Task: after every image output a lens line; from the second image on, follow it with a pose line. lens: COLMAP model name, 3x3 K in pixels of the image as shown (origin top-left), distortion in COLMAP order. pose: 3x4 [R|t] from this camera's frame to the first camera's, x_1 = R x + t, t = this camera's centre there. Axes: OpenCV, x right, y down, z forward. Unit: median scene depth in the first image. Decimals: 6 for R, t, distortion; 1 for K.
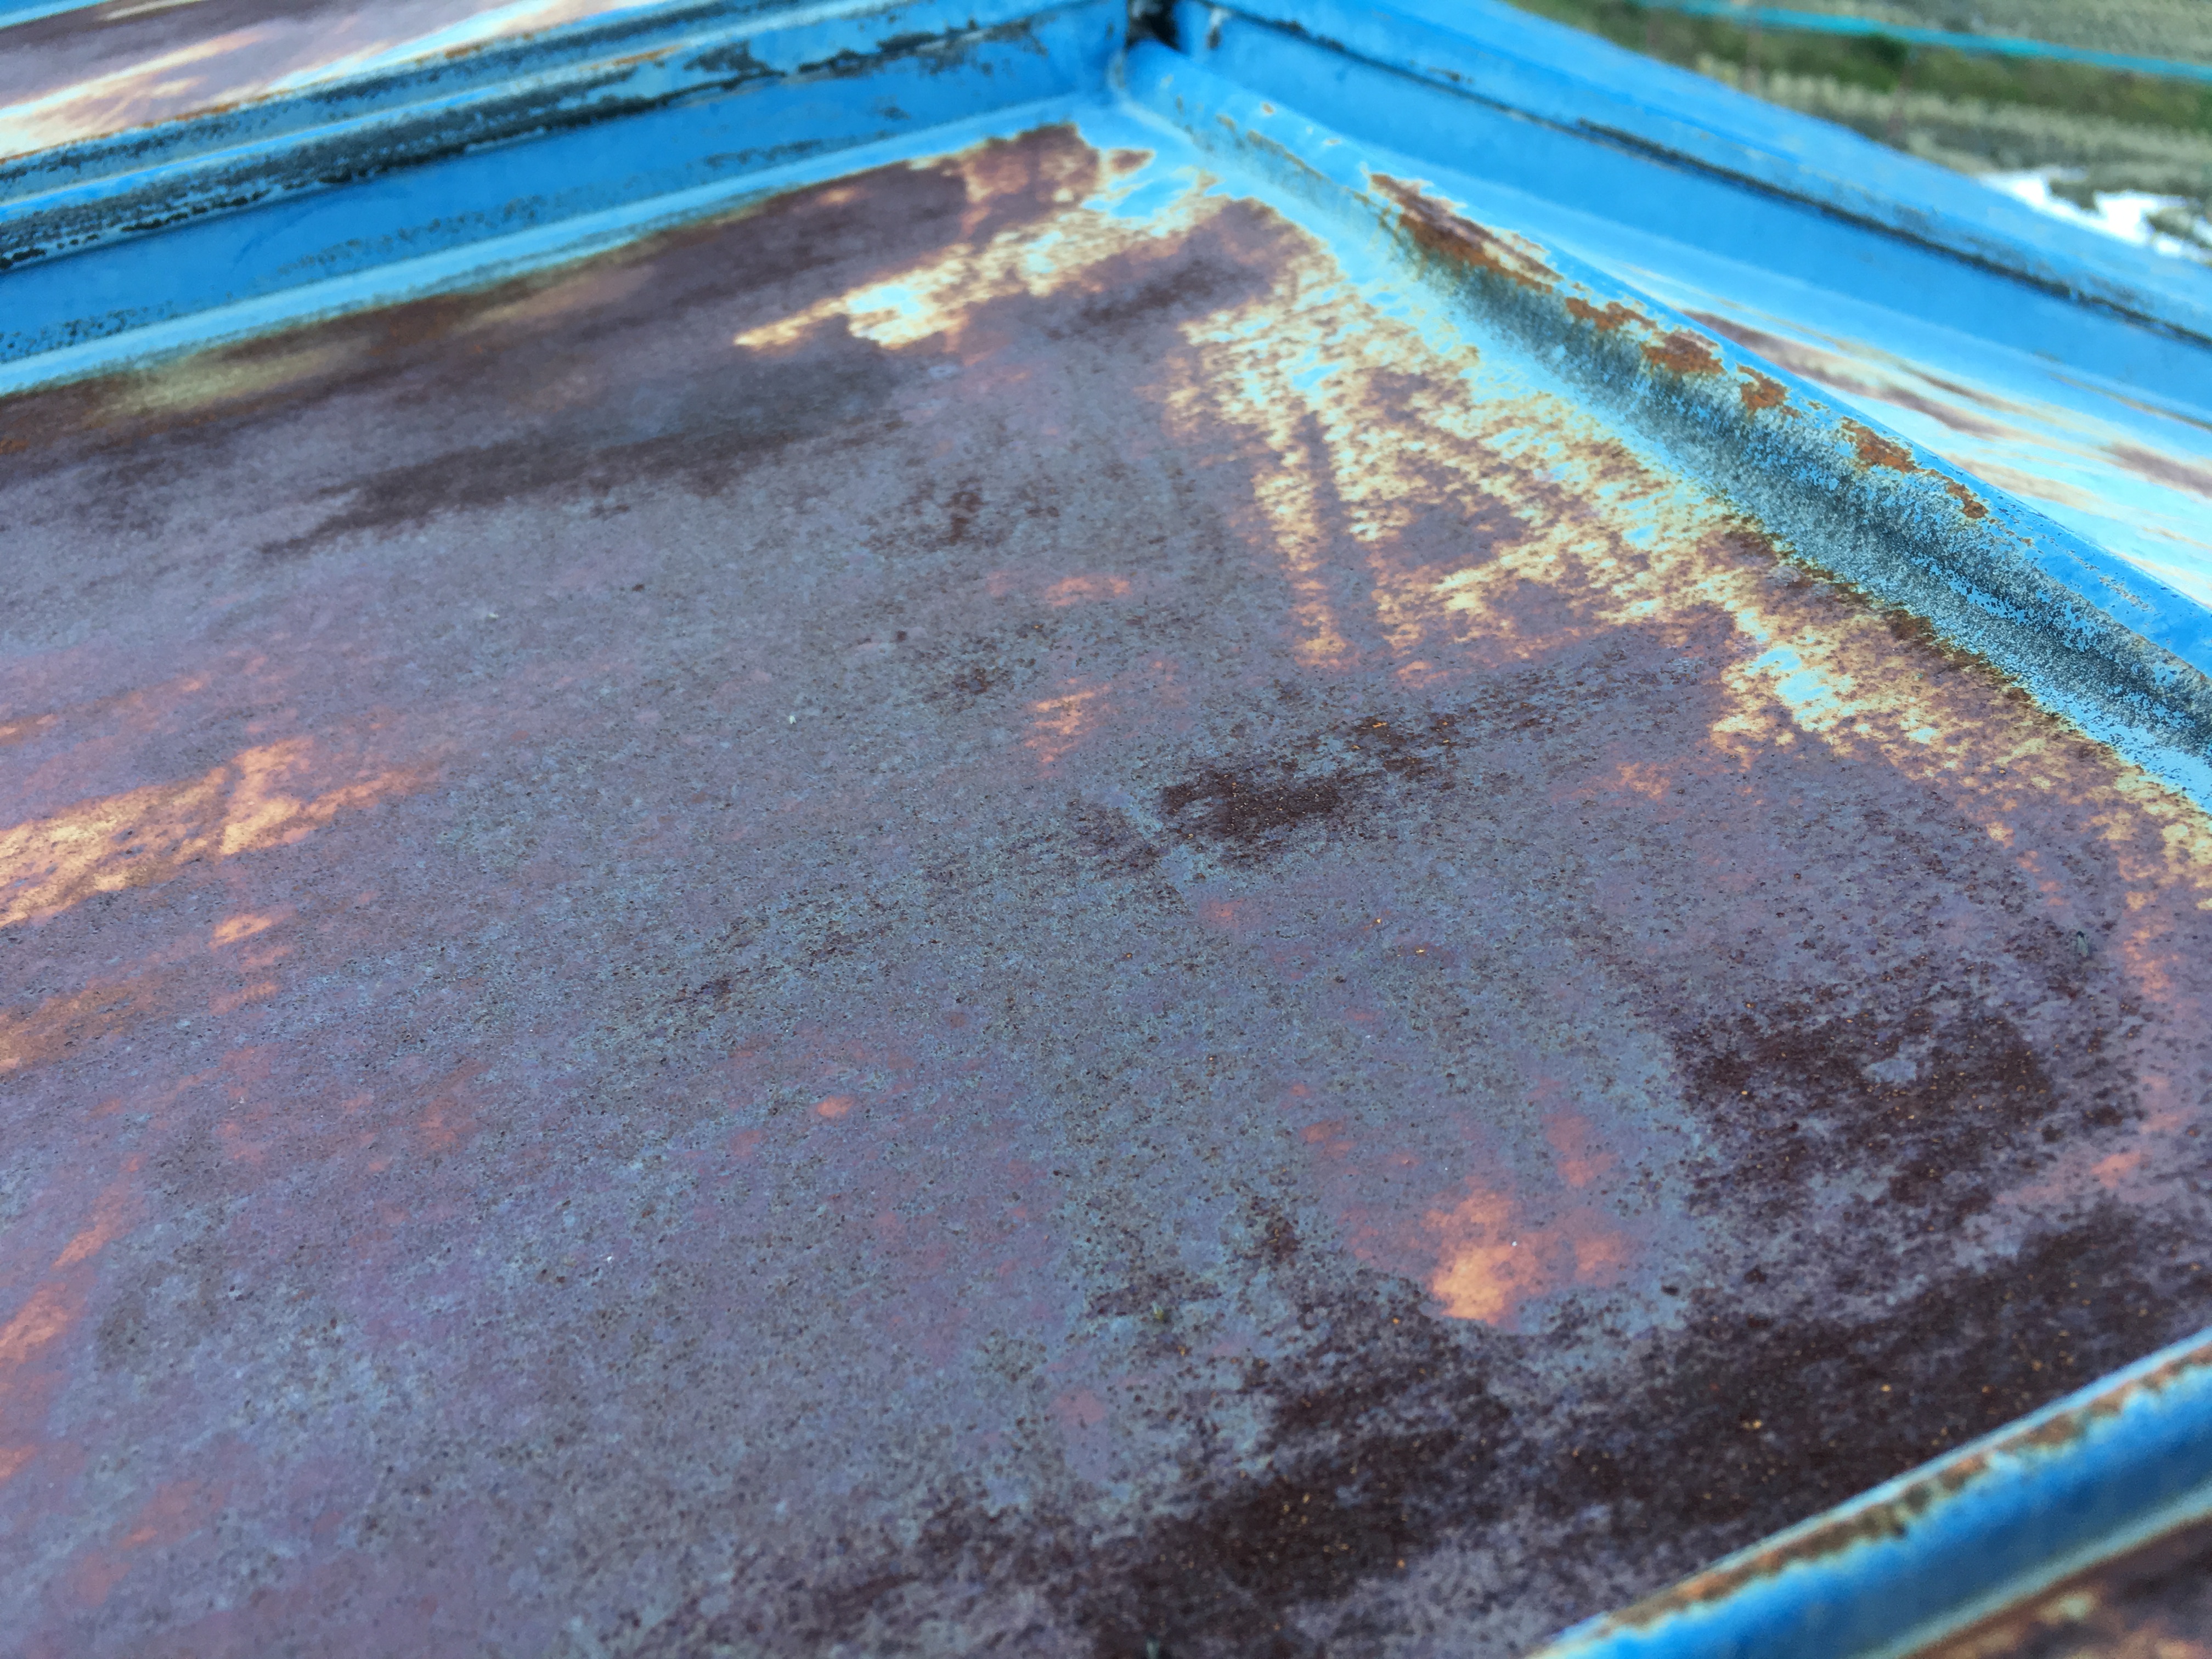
lens RADIAL K [[1873.3, 0, 1106.0], [0, 1873.3, 829.5], [0, 0, 1]] dist [0.081100, -0.130197]
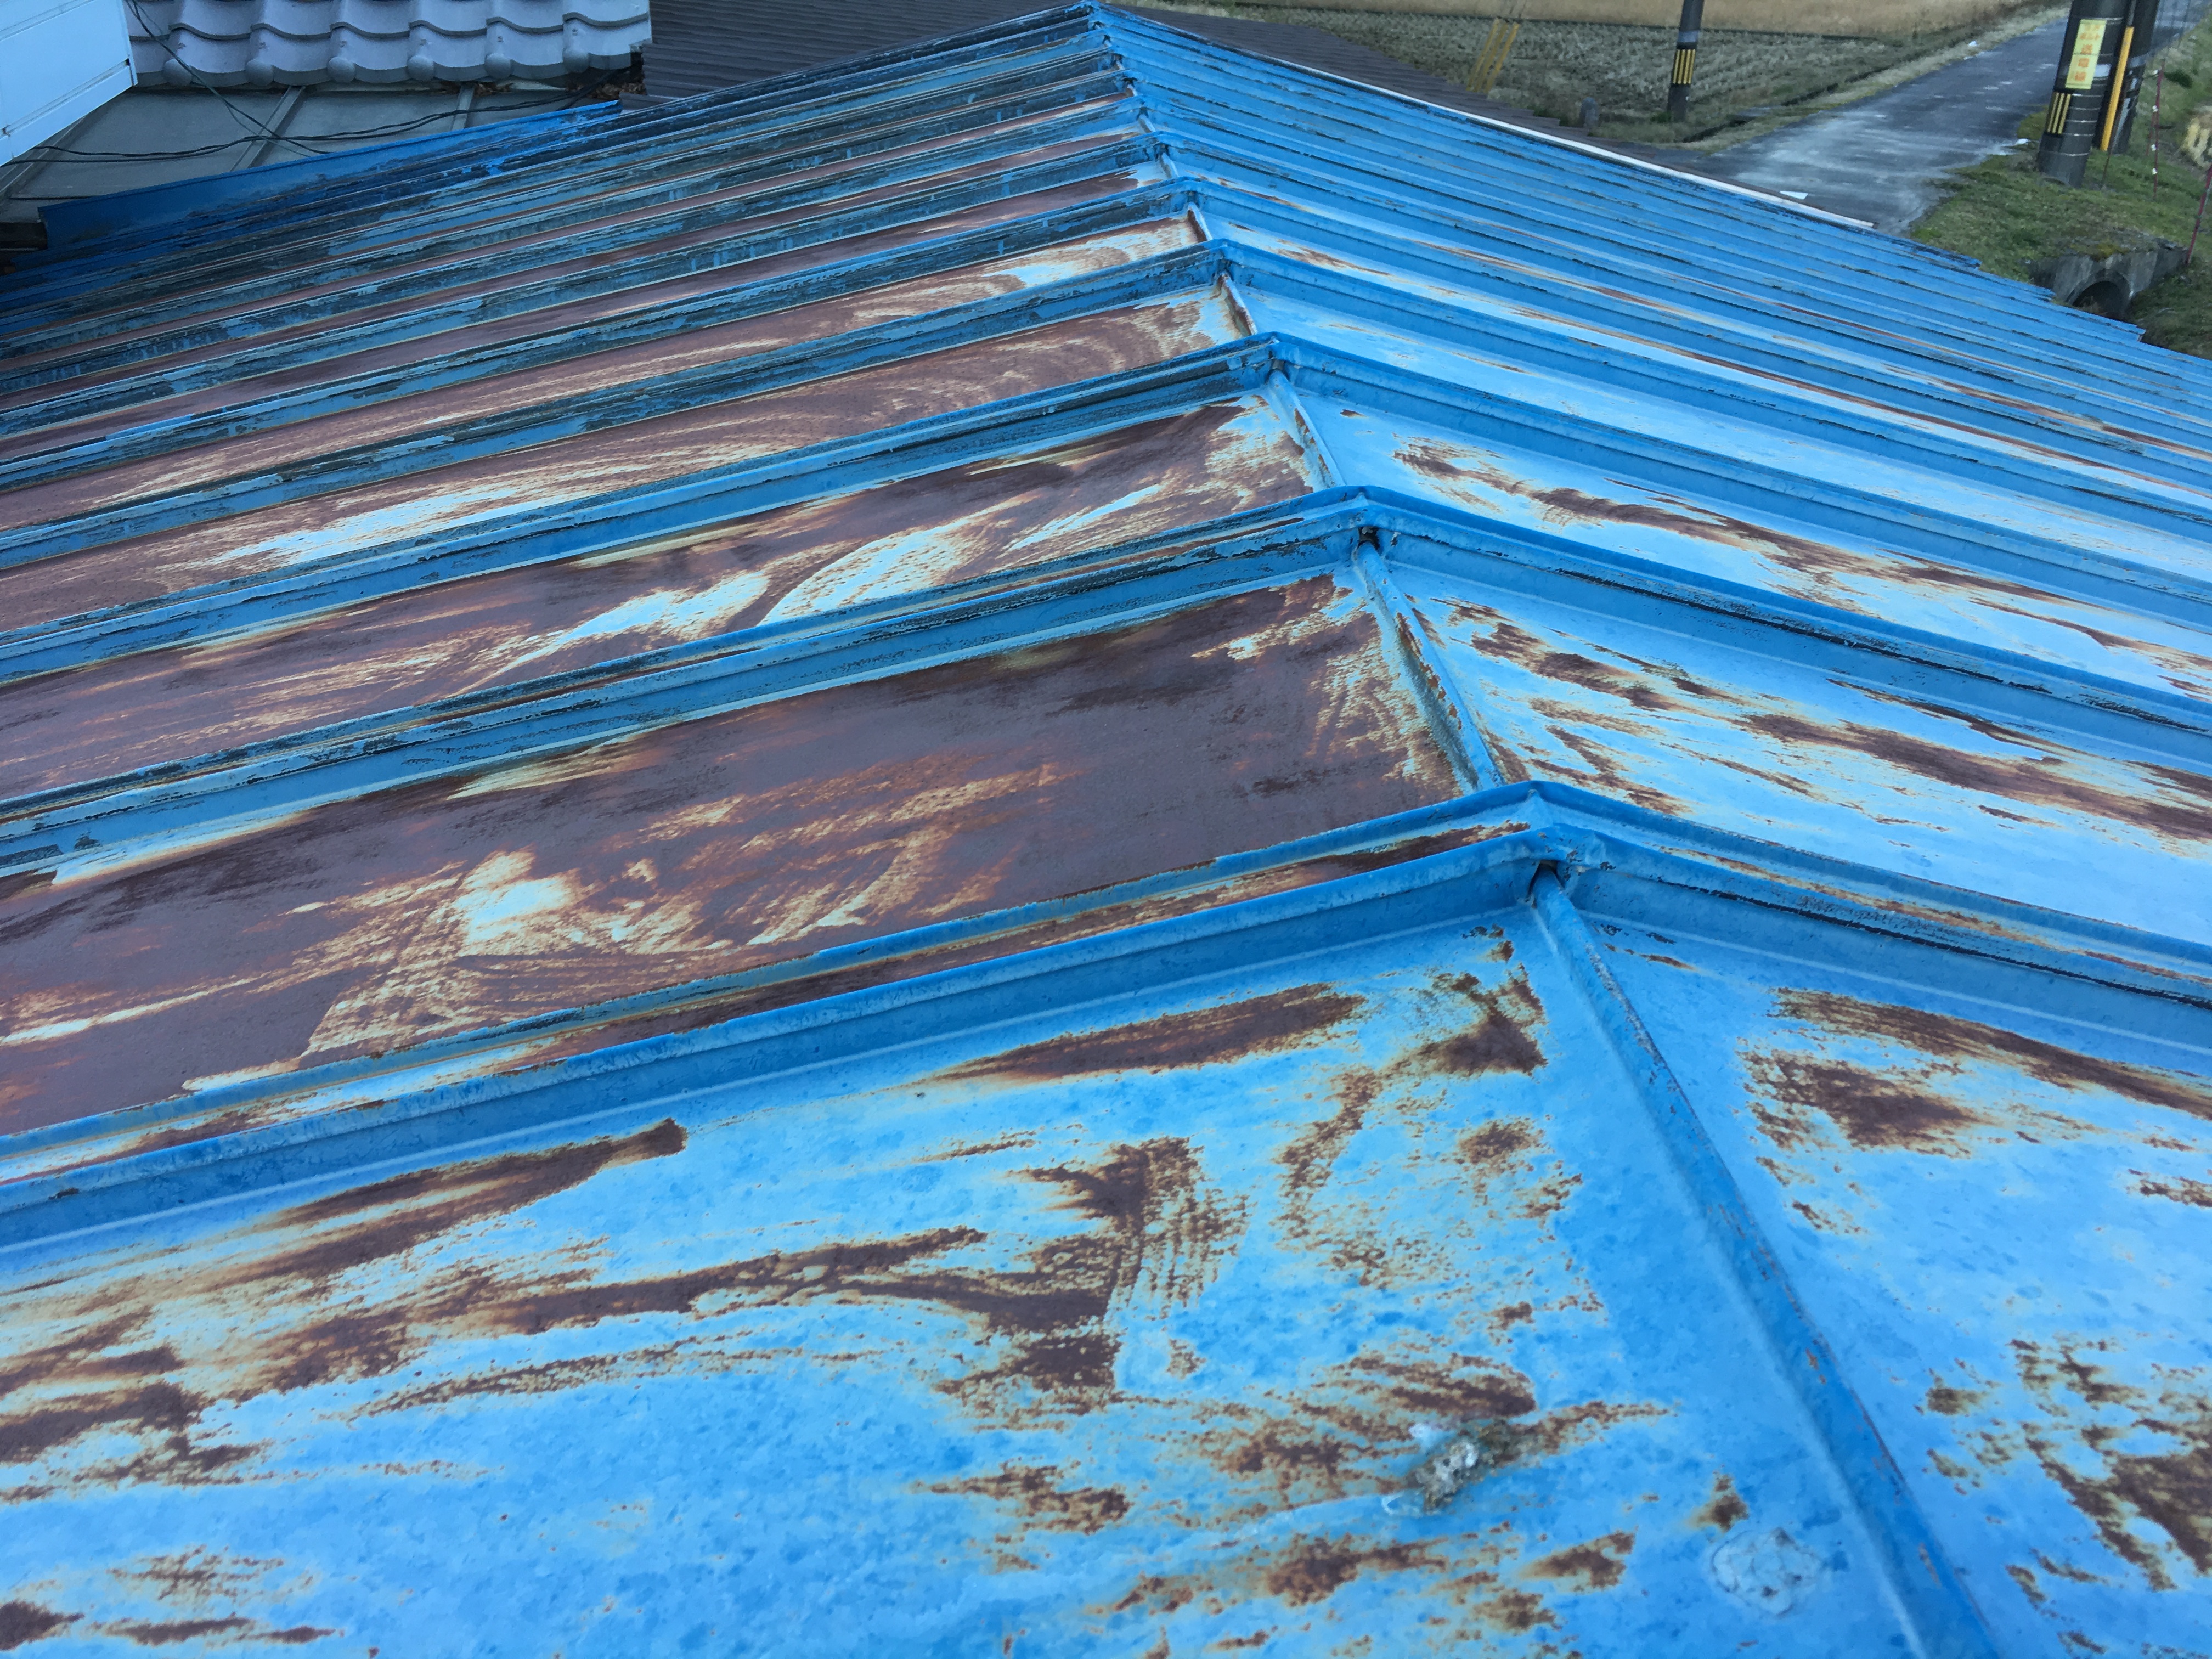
lens RADIAL K [[1873.3, 0, 1106.0], [0, 1873.3, 829.5], [0, 0, 1]] dist [0.081100, -0.130197]
pose [[0.948636, 0.074501, -0.307473, 0.582939], [-0.106462, 0.990371, -0.088493, 0.282191], [0.297919, 0.116682, 0.947433, -1.752765]]
